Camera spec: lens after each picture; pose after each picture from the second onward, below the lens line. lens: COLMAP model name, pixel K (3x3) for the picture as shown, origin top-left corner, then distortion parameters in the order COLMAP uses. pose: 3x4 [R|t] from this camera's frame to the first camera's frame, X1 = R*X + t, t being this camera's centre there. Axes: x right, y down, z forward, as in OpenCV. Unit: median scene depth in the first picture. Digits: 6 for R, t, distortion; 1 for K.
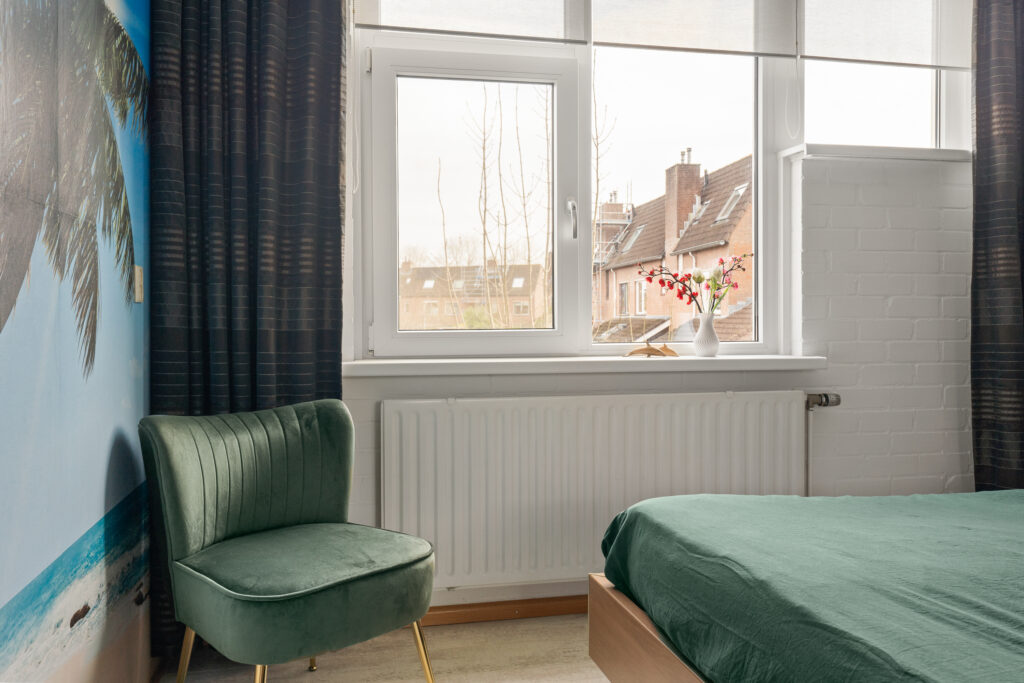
lens RADIAL K [[851.2, 0, 507.7], [0, 851.2, 336.6], [0, 0, 1]] dist [0.006287, -0.005930]
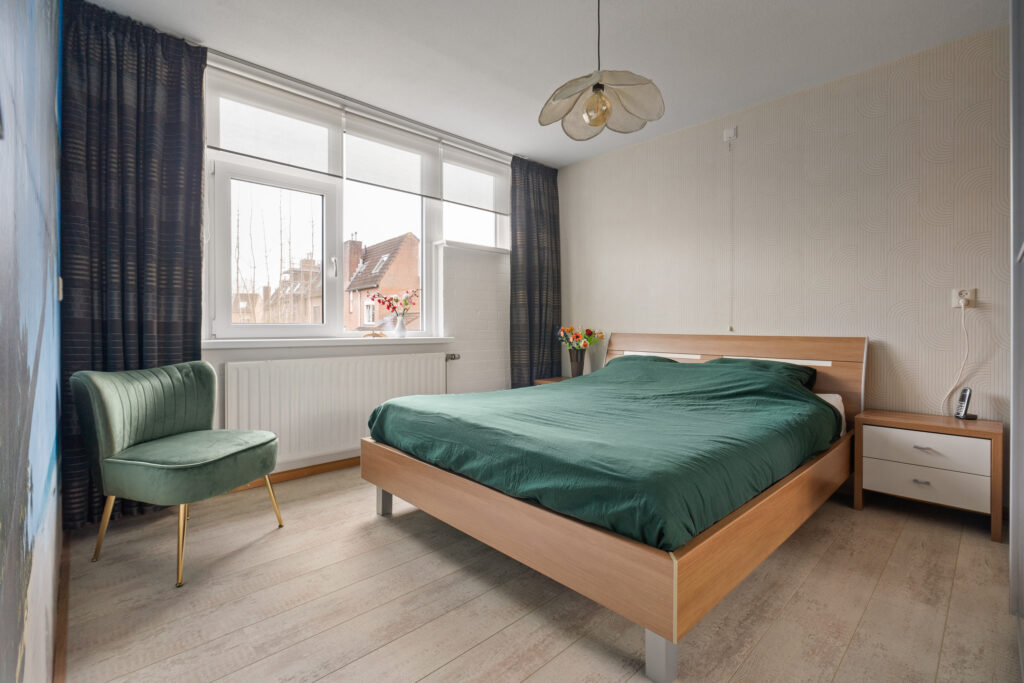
lens RADIAL K [[463.6, 0, 512.7], [0, 463.6, 334.9], [0, 0, 1]] dist [0.003886, 0.000298]
pose [[0.857403, -0.005662, 0.514614, -0.142491], [0.008436, 0.999960, -0.003053, 0.028190], [-0.514576, 0.006959, 0.857417, -0.135619]]
